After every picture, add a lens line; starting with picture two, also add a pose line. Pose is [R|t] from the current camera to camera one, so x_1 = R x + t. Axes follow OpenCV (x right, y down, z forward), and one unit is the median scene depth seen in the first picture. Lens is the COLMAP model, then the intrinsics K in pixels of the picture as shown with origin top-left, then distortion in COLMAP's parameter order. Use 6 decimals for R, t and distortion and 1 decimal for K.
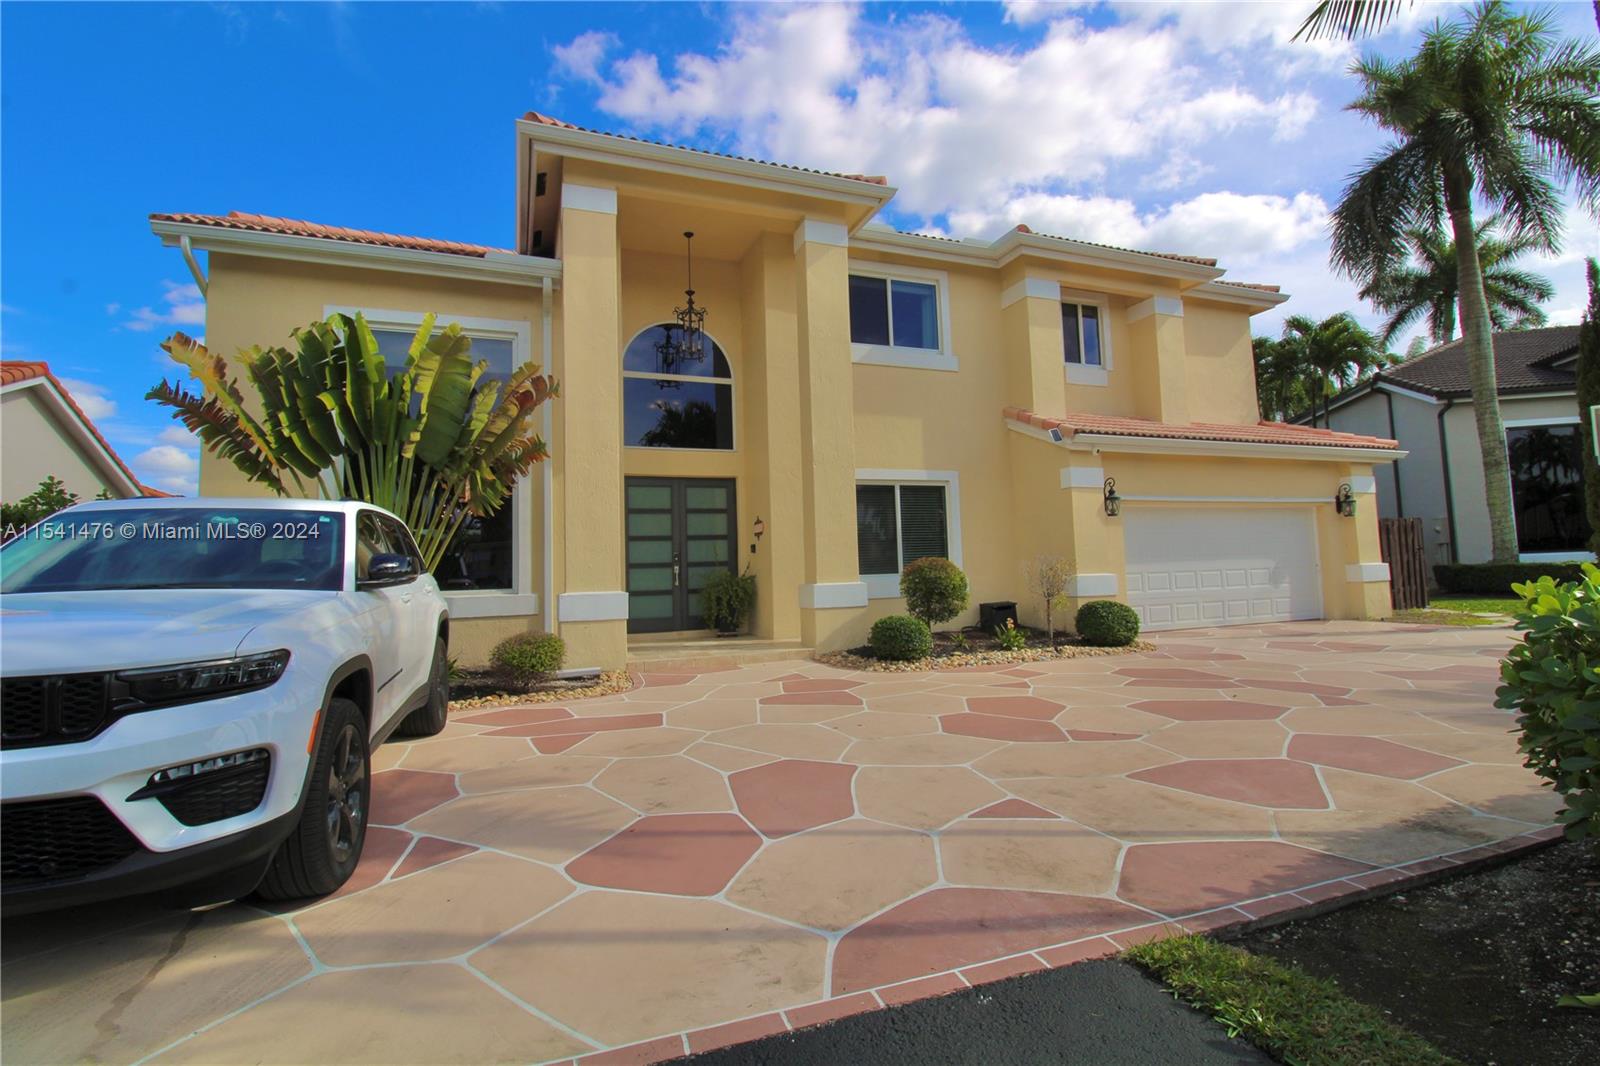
lens RADIAL K [[742.8, 0, 806.4], [0, 742.8, 519.1], [0, 0, 1]] dist [-0.004476, -0.013276]
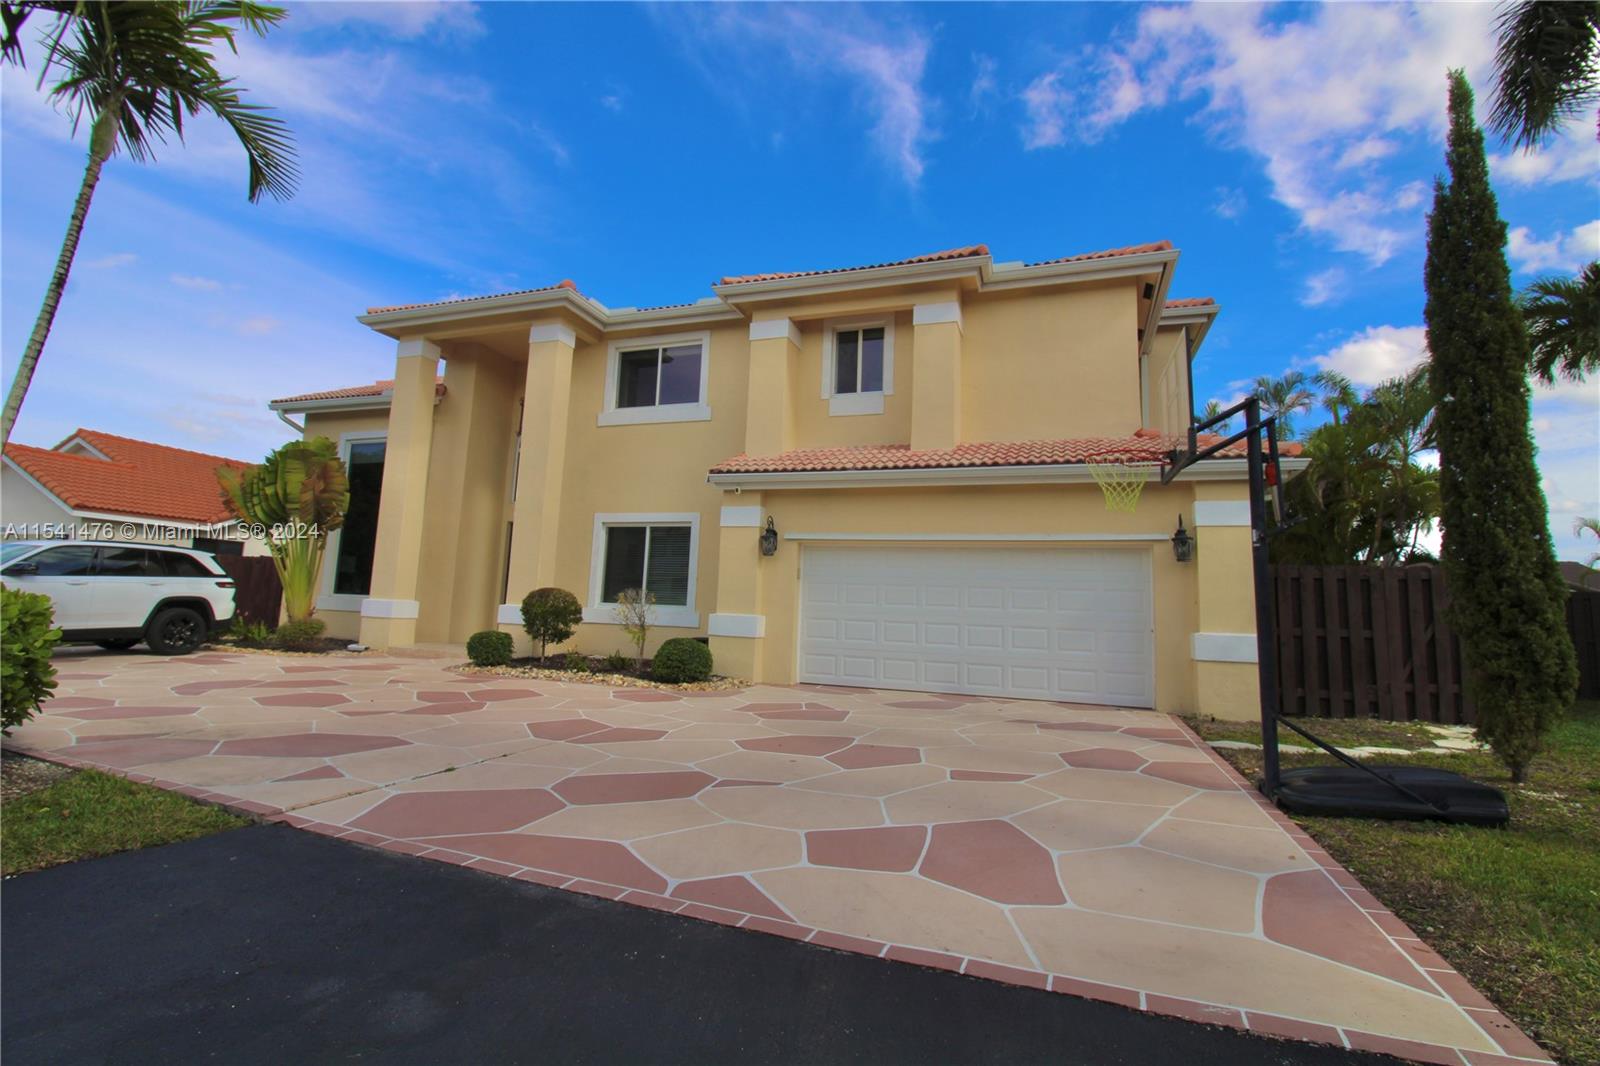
lens RADIAL K [[742.8, 0, 806.4], [0, 742.8, 519.1], [0, 0, 1]] dist [-0.004476, -0.013276]
pose [[0.770676, -0.021655, -0.636860, 1.029453], [-0.008931, 0.998957, -0.044776, -0.009118], [0.637165, 0.040196, 0.769678, 0.277659]]
